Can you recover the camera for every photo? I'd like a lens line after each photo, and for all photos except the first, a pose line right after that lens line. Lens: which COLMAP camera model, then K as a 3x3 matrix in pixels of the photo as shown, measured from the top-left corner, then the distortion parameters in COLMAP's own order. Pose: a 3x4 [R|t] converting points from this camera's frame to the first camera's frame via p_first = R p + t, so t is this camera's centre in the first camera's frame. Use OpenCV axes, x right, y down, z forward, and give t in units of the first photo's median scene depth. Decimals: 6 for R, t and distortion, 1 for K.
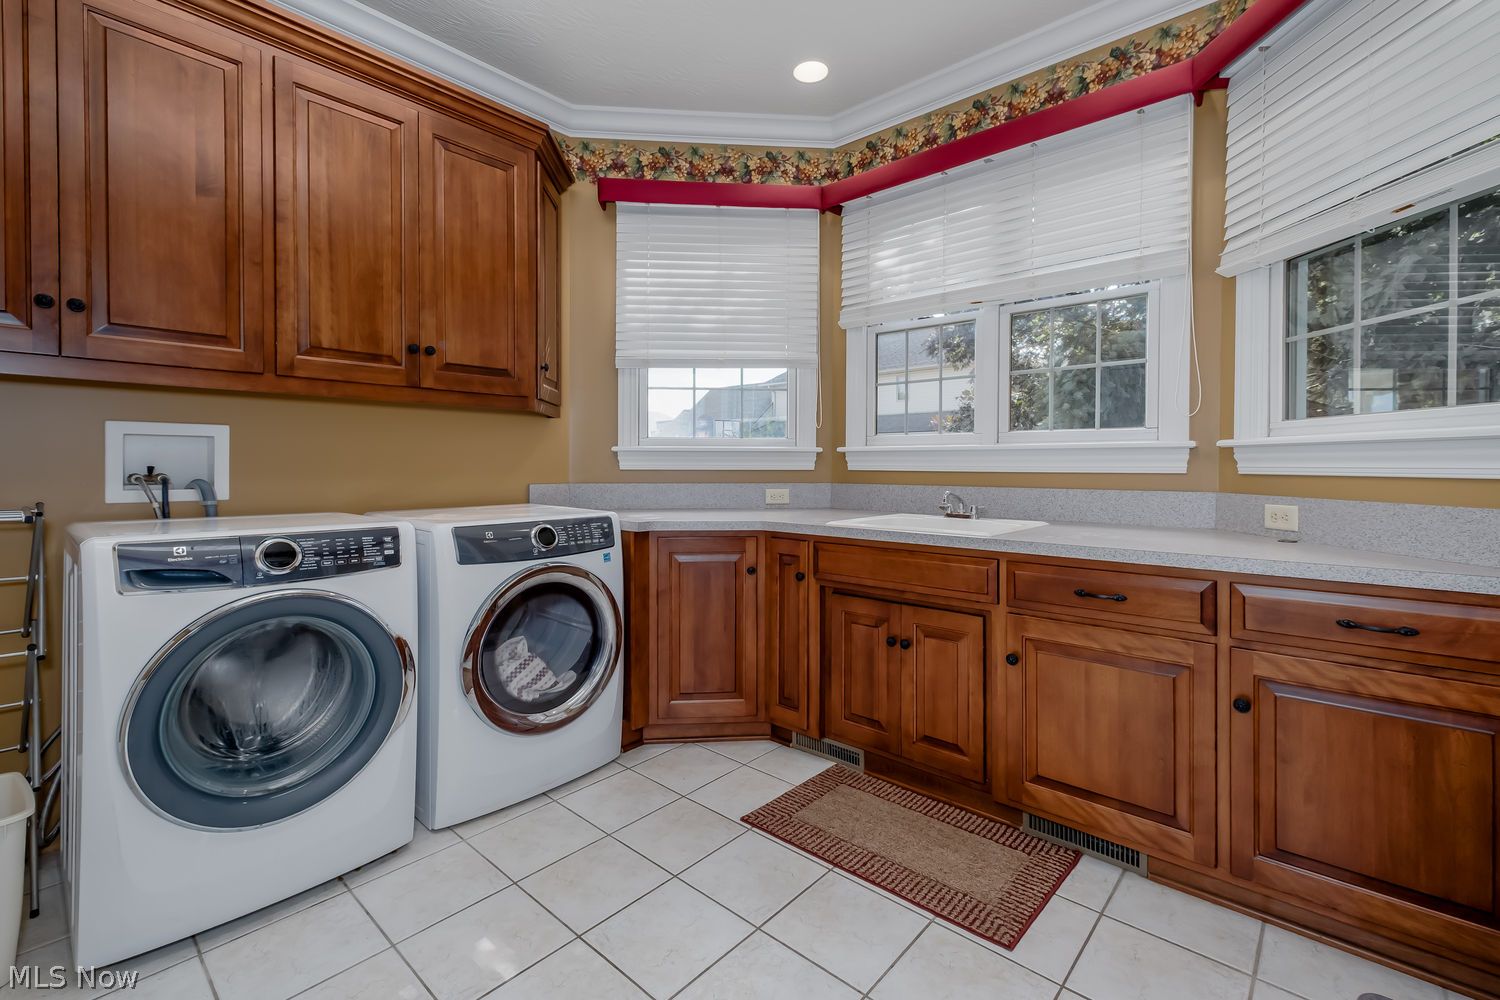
lens RADIAL K [[656.2, 0, 754.2], [0, 656.2, 470.8], [0, 0, 1]] dist [0.007812, -0.001601]
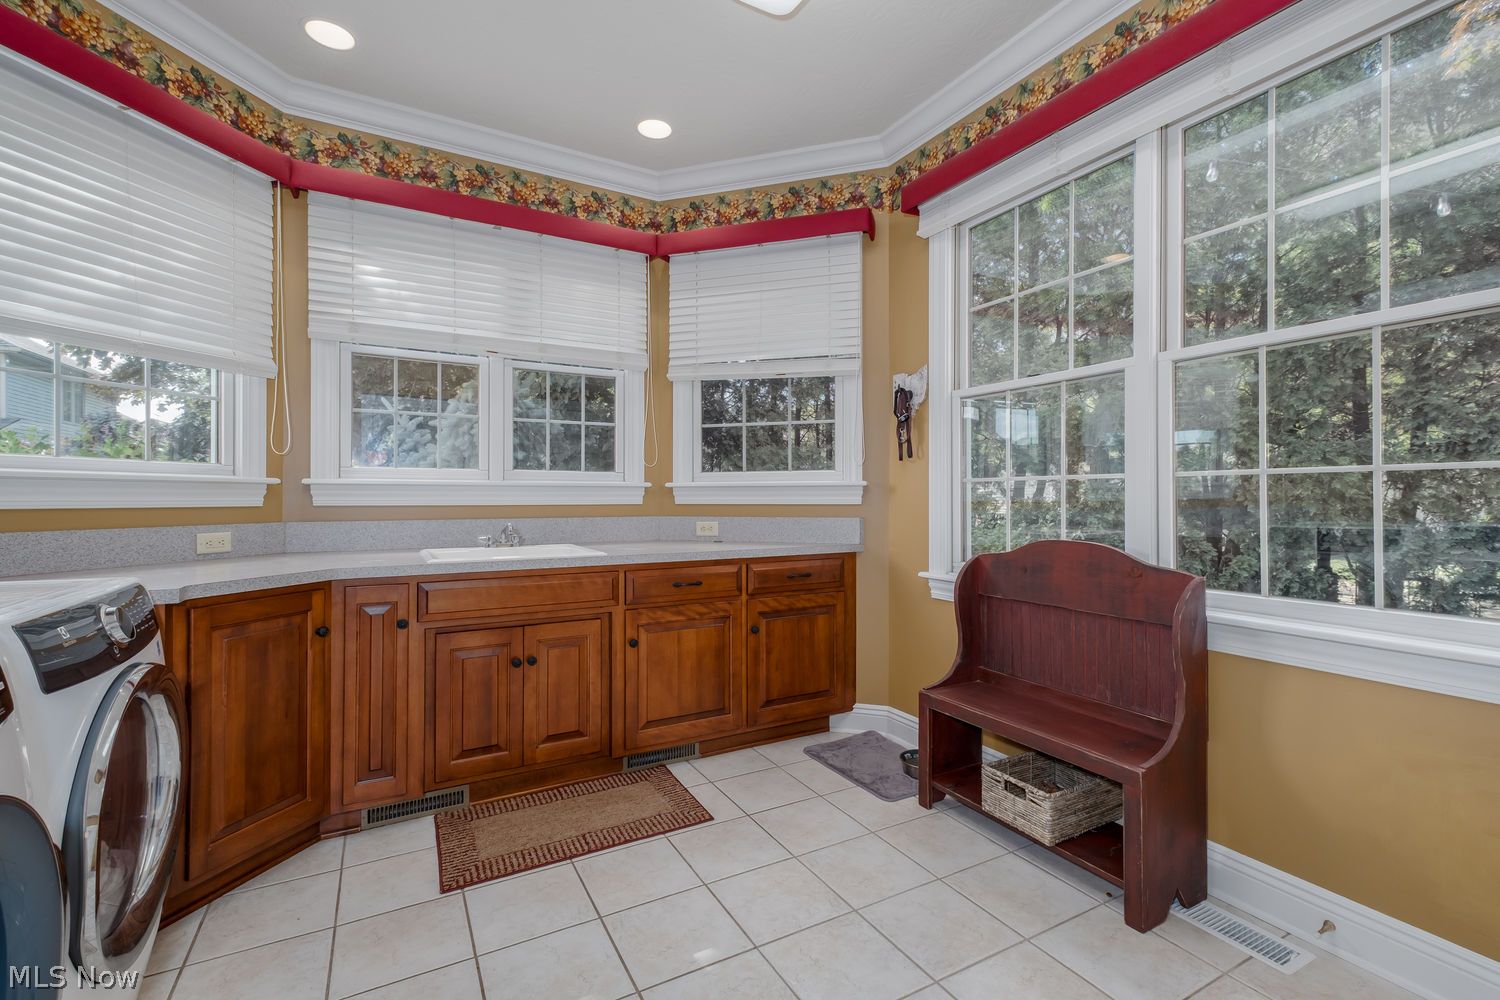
lens RADIAL K [[656.2, 0, 746.2], [0, 656.2, 495.3], [0, 0, 1]] dist [0.007812, -0.001601]
pose [[0.341564, 0.000799, 0.939858, -0.689621], [0.008316, 0.999958, -0.003872, -0.008994], [-0.939822, 0.009138, 0.341543, 0.276911]]
